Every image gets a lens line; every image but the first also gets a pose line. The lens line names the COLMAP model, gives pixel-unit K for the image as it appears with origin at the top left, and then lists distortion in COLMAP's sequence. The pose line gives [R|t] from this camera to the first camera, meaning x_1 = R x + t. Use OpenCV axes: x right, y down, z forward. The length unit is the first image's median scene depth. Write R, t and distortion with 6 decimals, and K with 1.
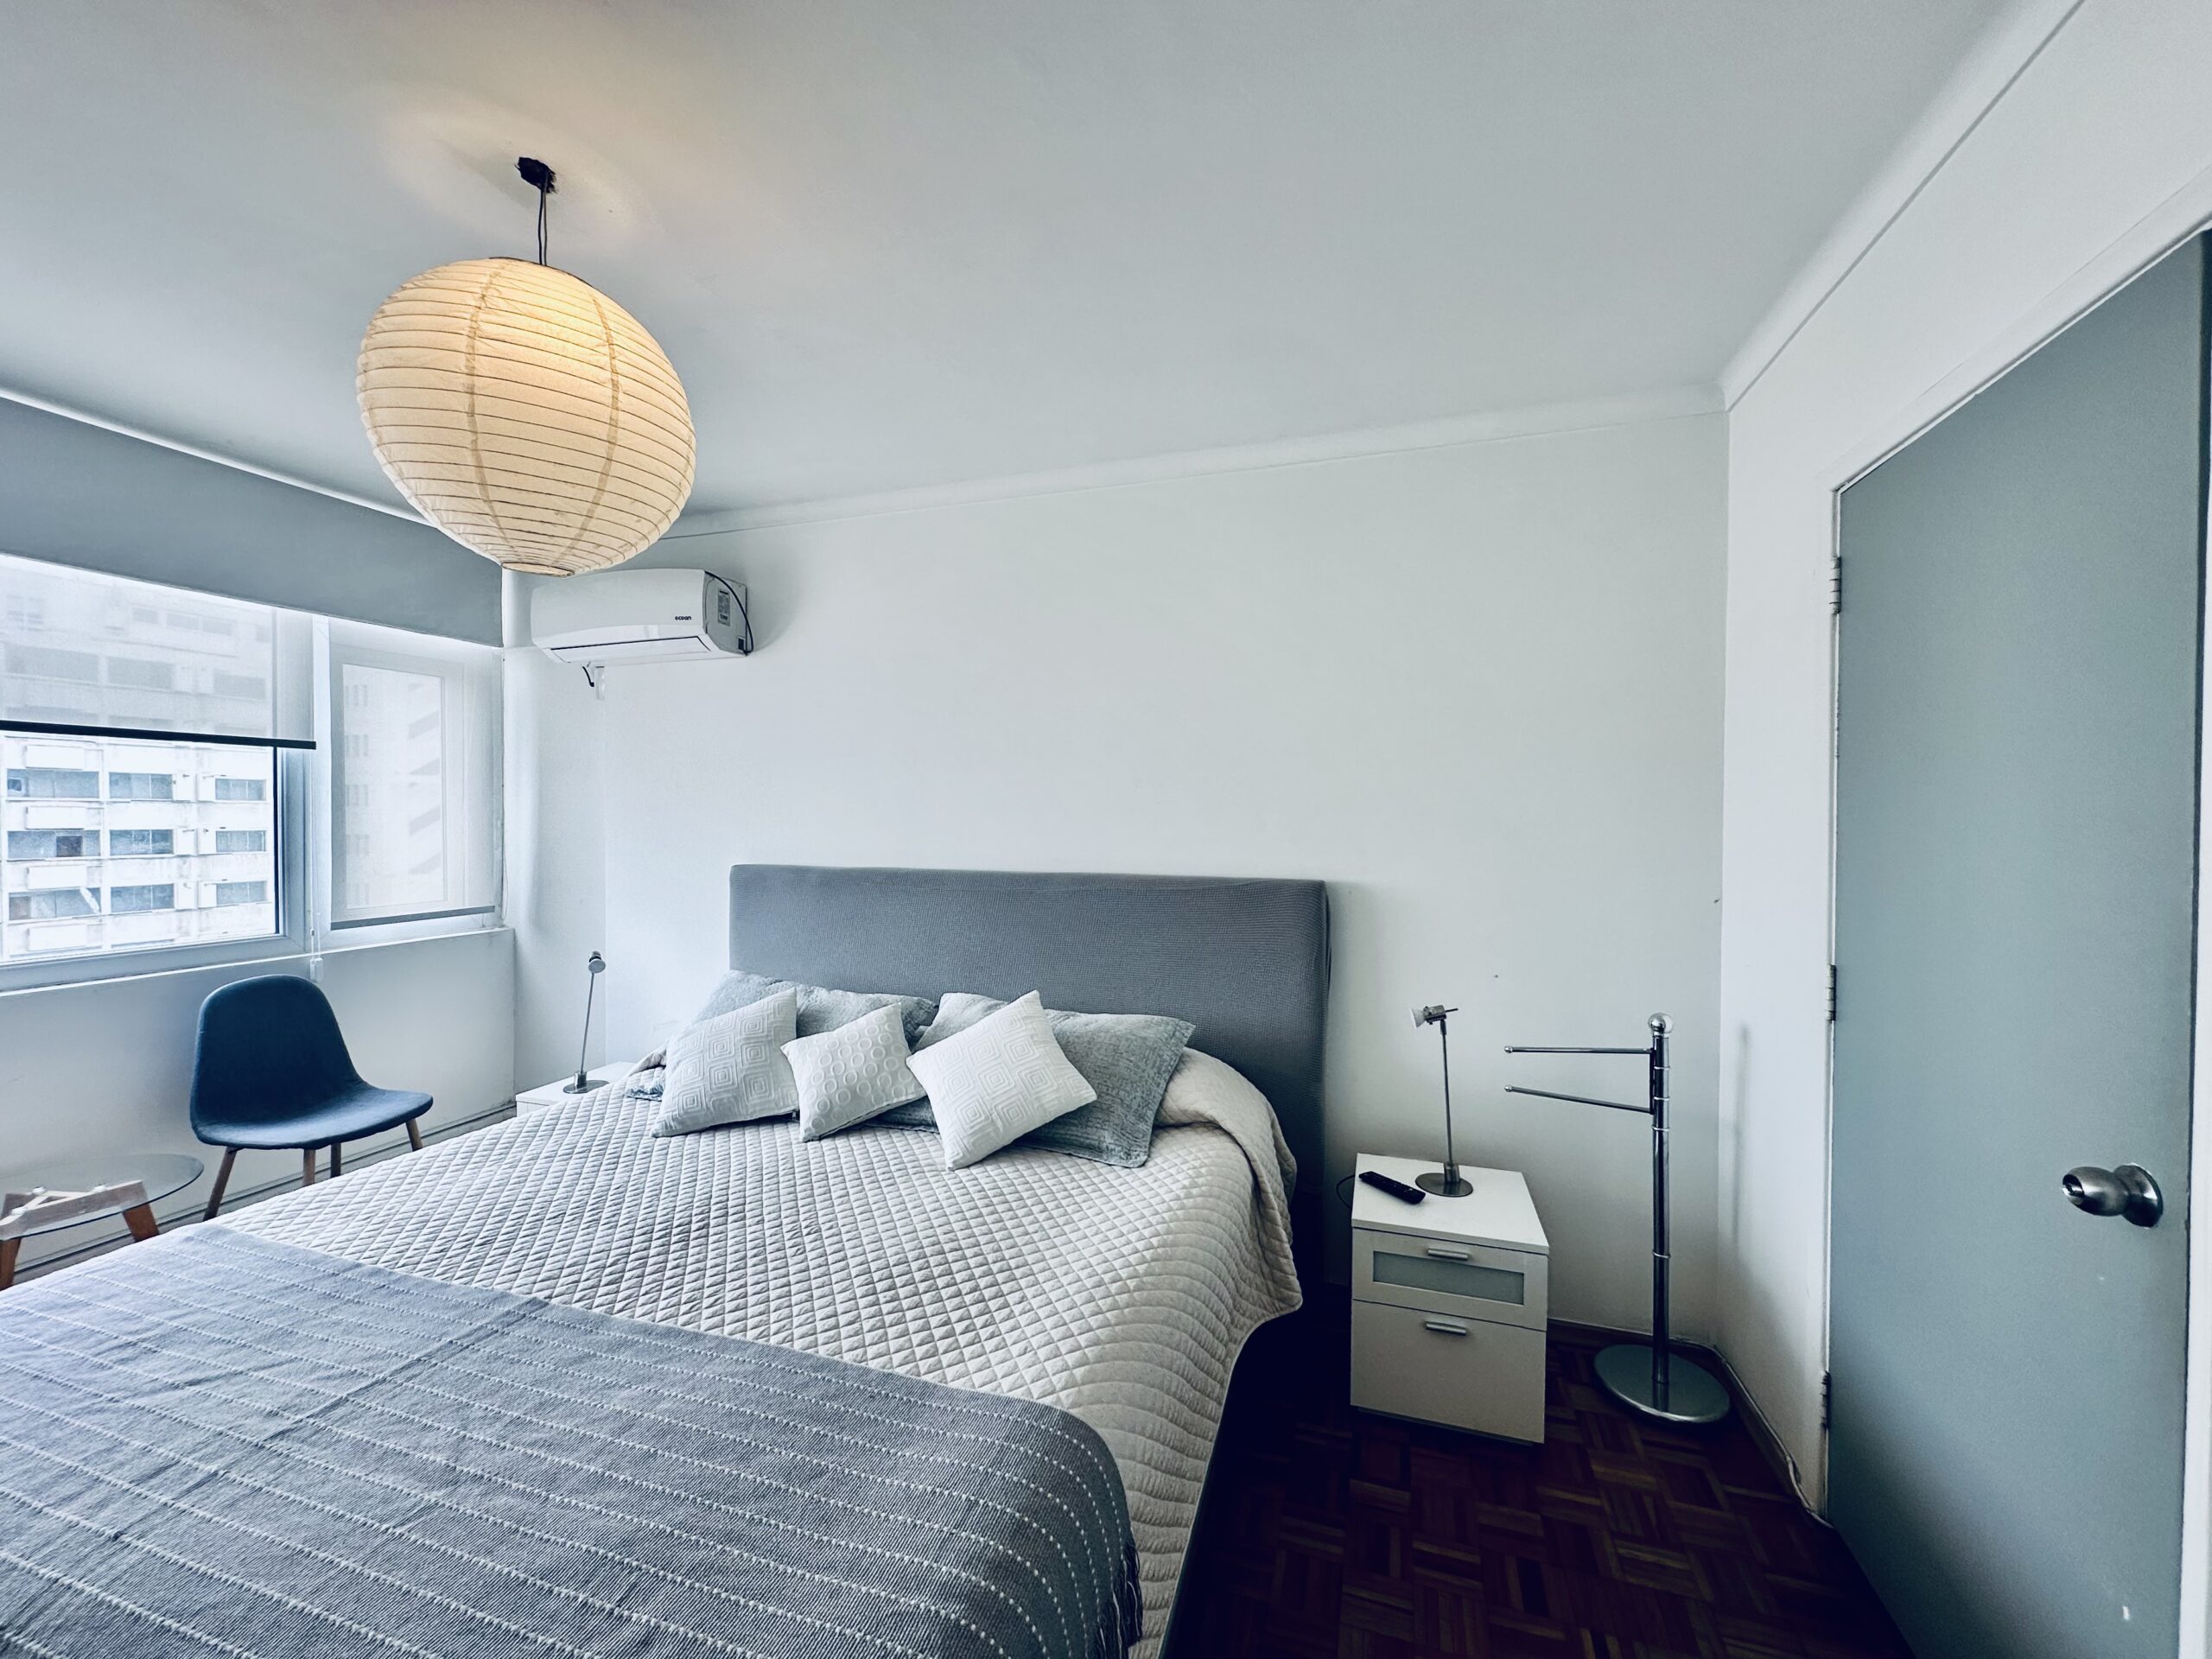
lens RADIAL K [[897.1, 0, 1107.0], [0, 897.1, 818.4], [0, 0, 1]] dist [0.001906, 0.000445]
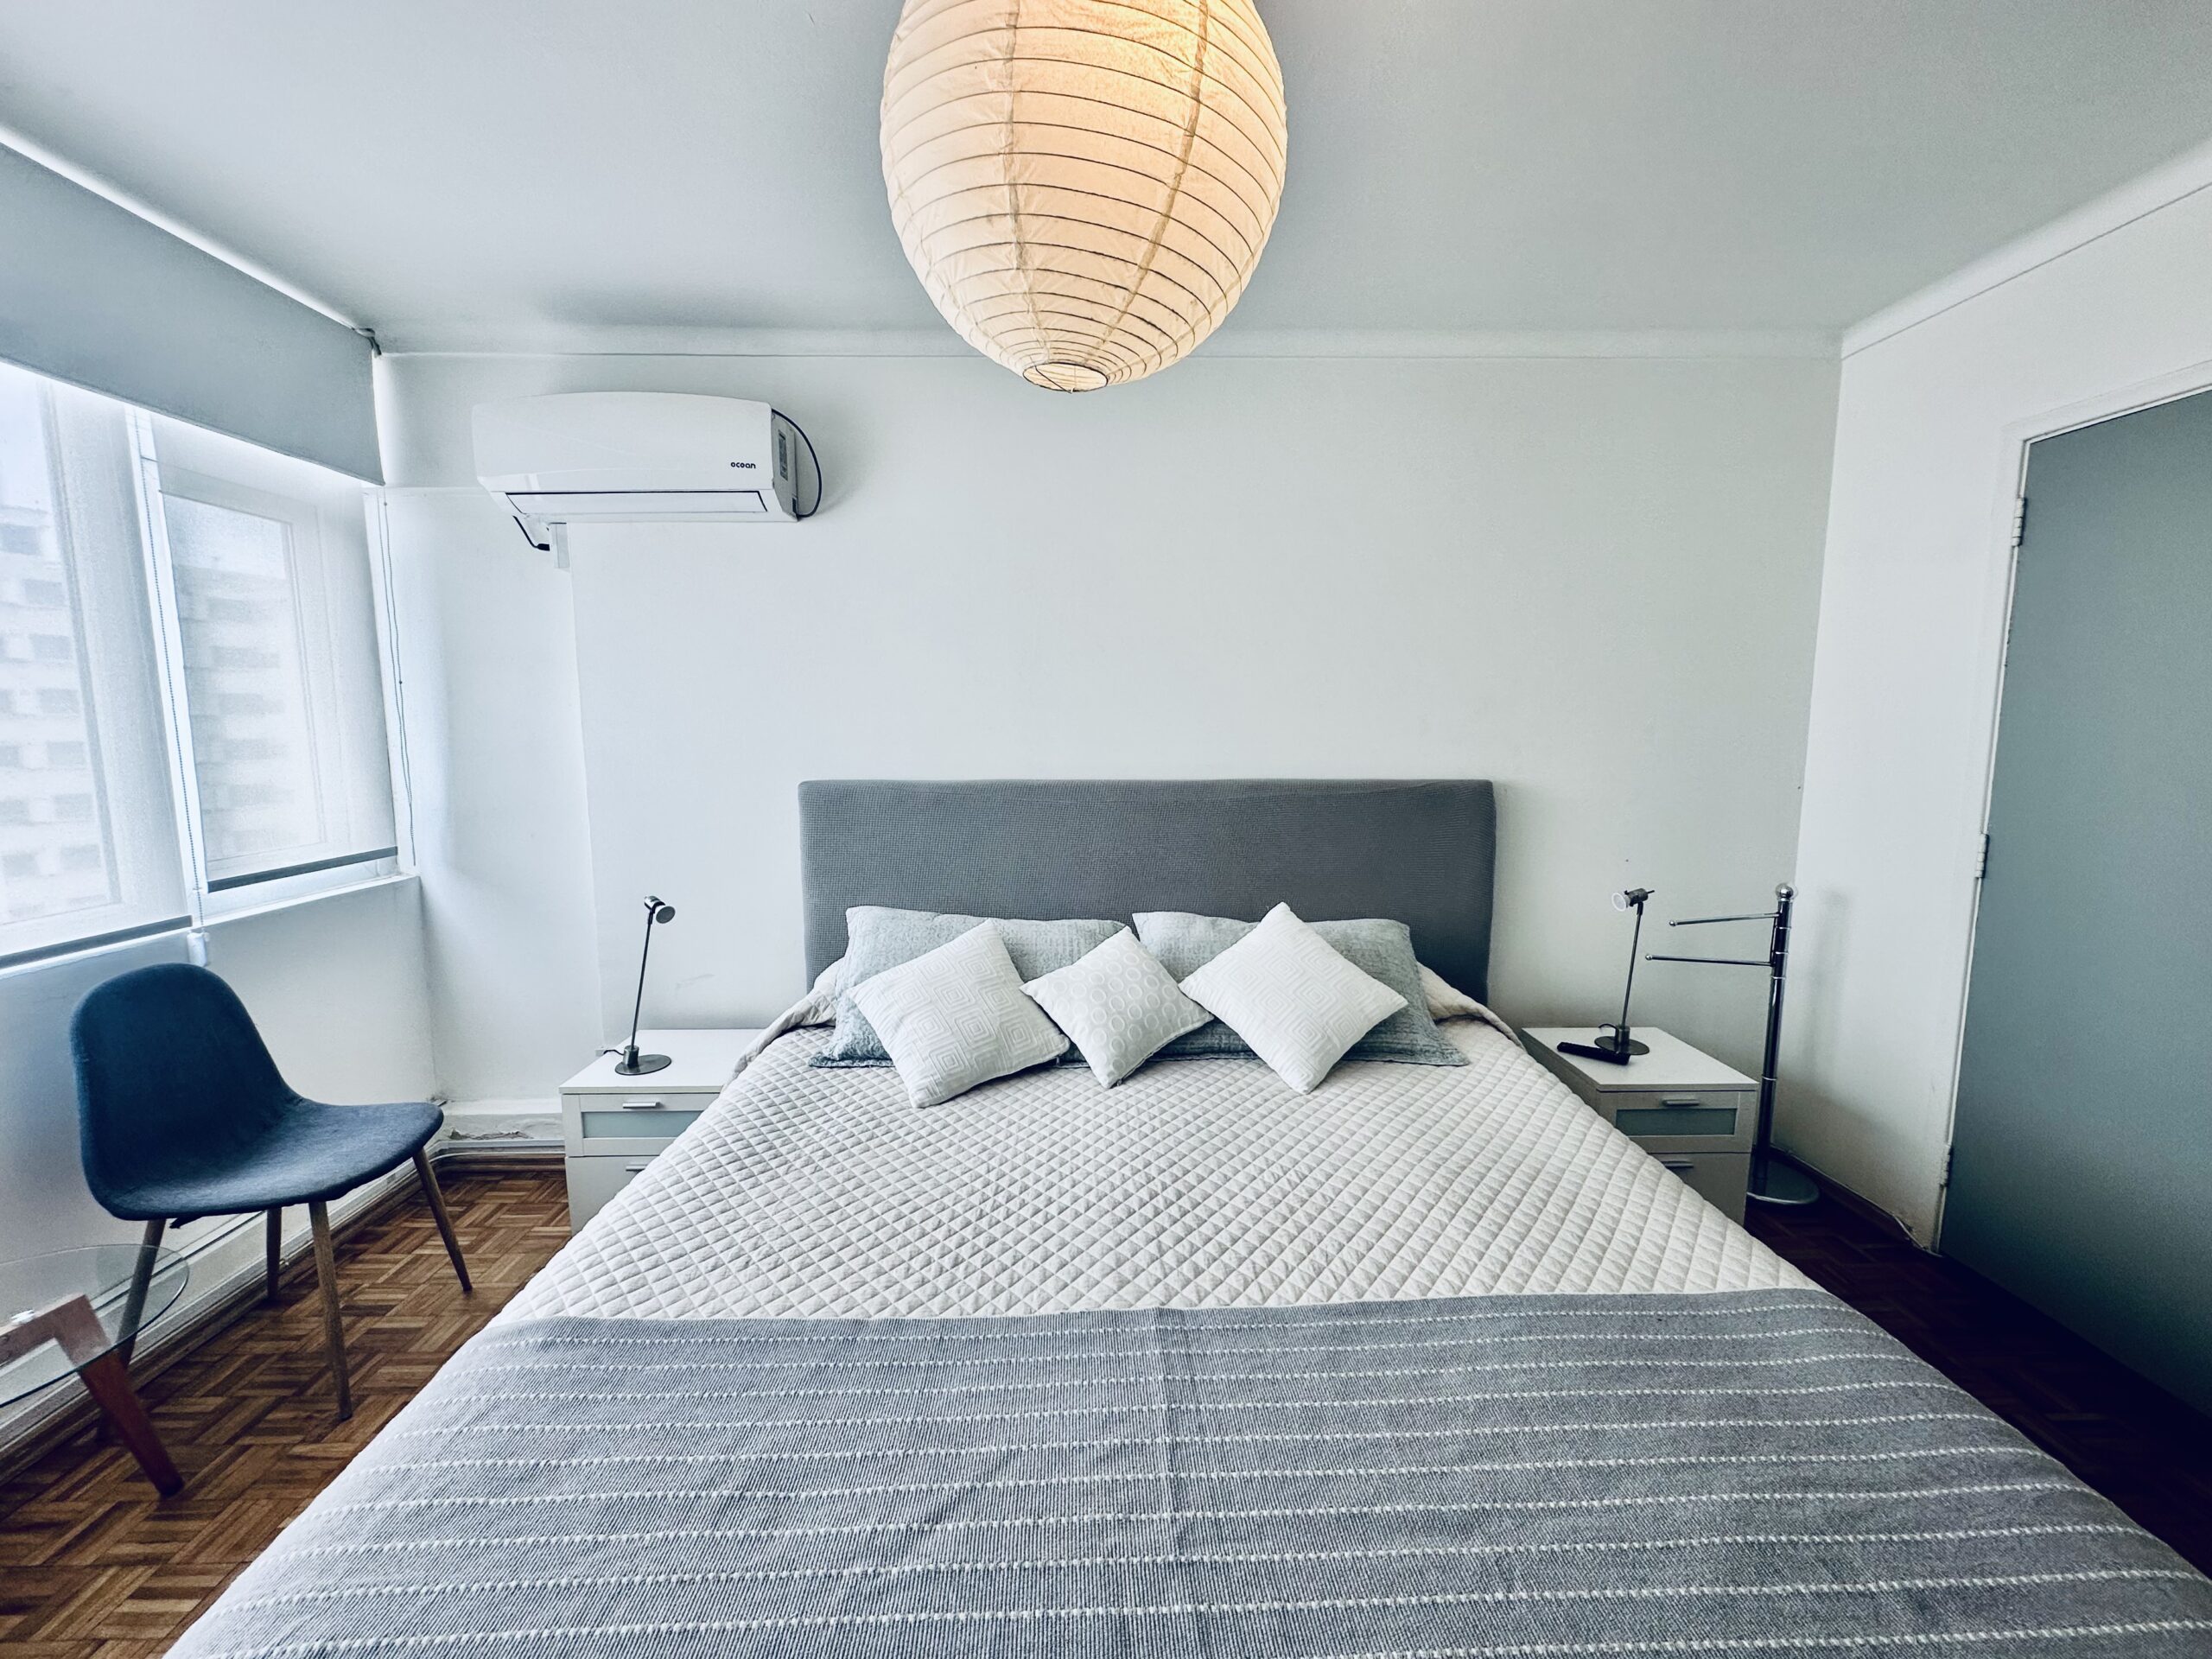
lens RADIAL K [[887.3, 0, 1104.2], [0, 887.3, 826.4], [0, 0, 1]] dist [-0.000394, 0.000434]
pose [[0.941944, -0.042269, 0.333098, -0.600455], [0.006487, 0.994150, 0.107810, 0.008800], [-0.335706, -0.099390, 0.936709, 0.198312]]
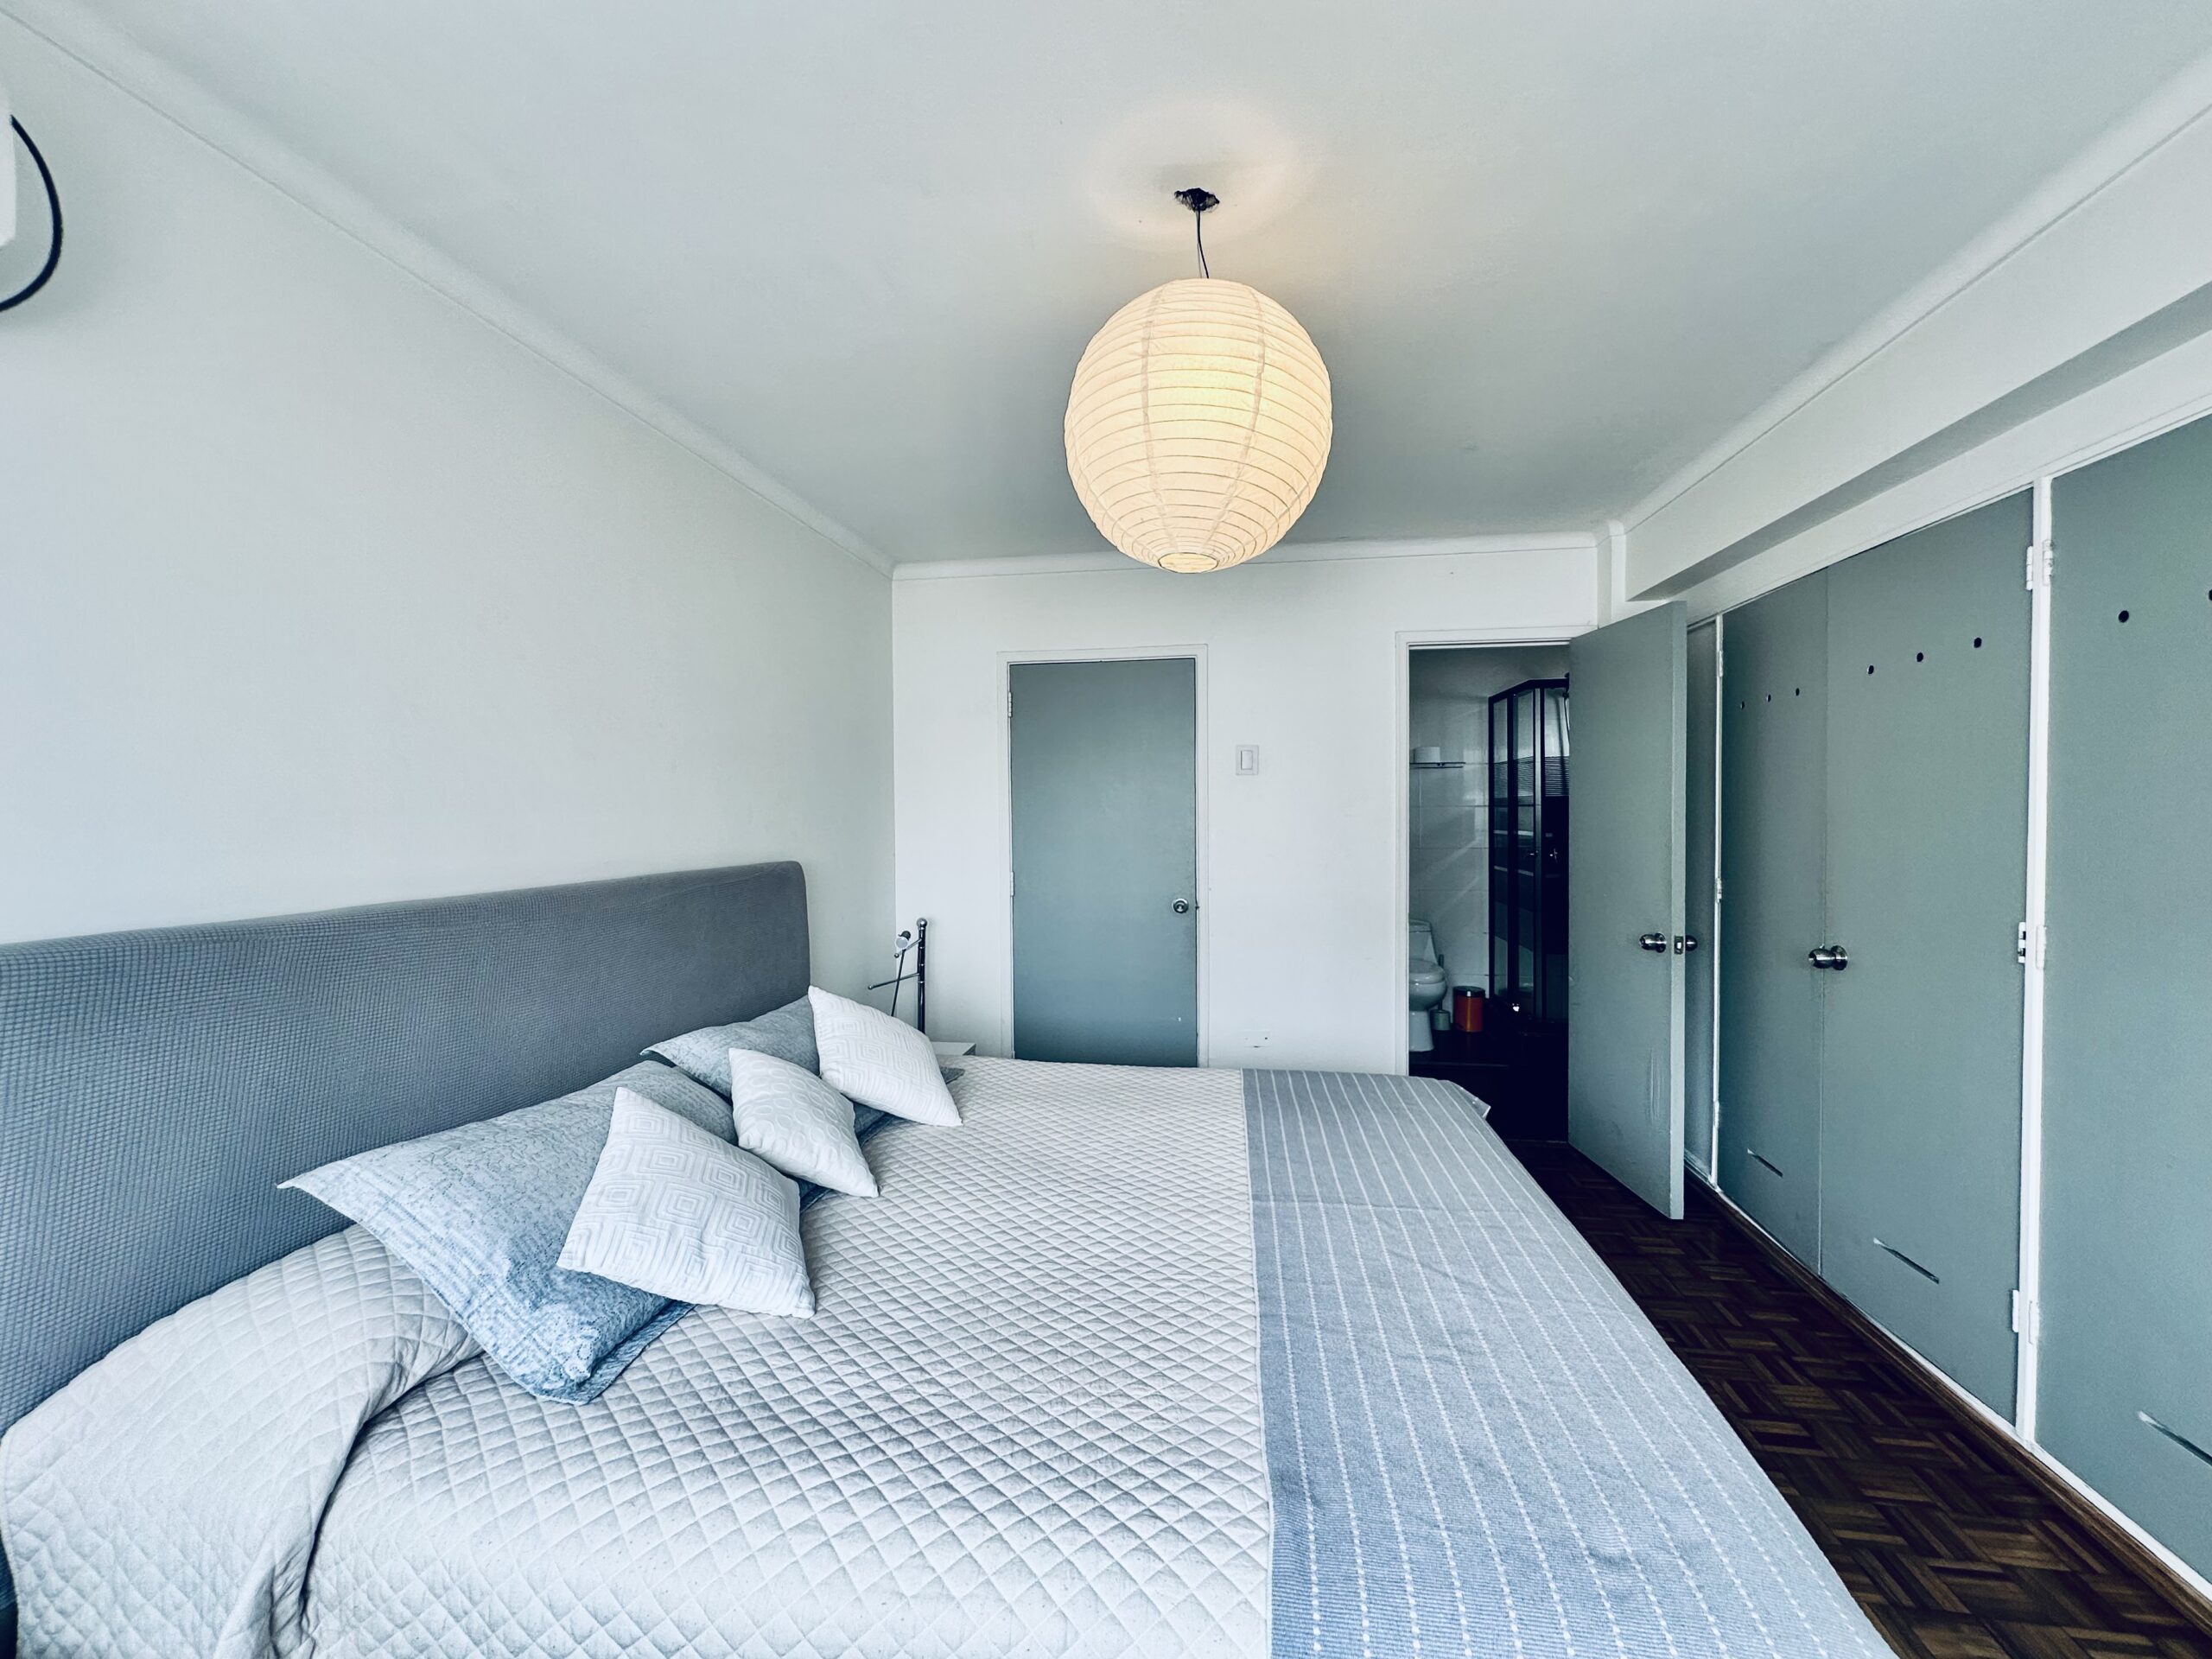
lens RADIAL K [[887.3, 0, 1104.2], [0, 887.3, 826.4], [0, 0, 1]] dist [-0.000394, 0.000434]
pose [[-0.171204, -0.011790, 0.985165, -1.133692], [0.014644, 0.999787, 0.014510, 0.014526], [-0.985127, 0.016911, -0.170995, 0.900593]]
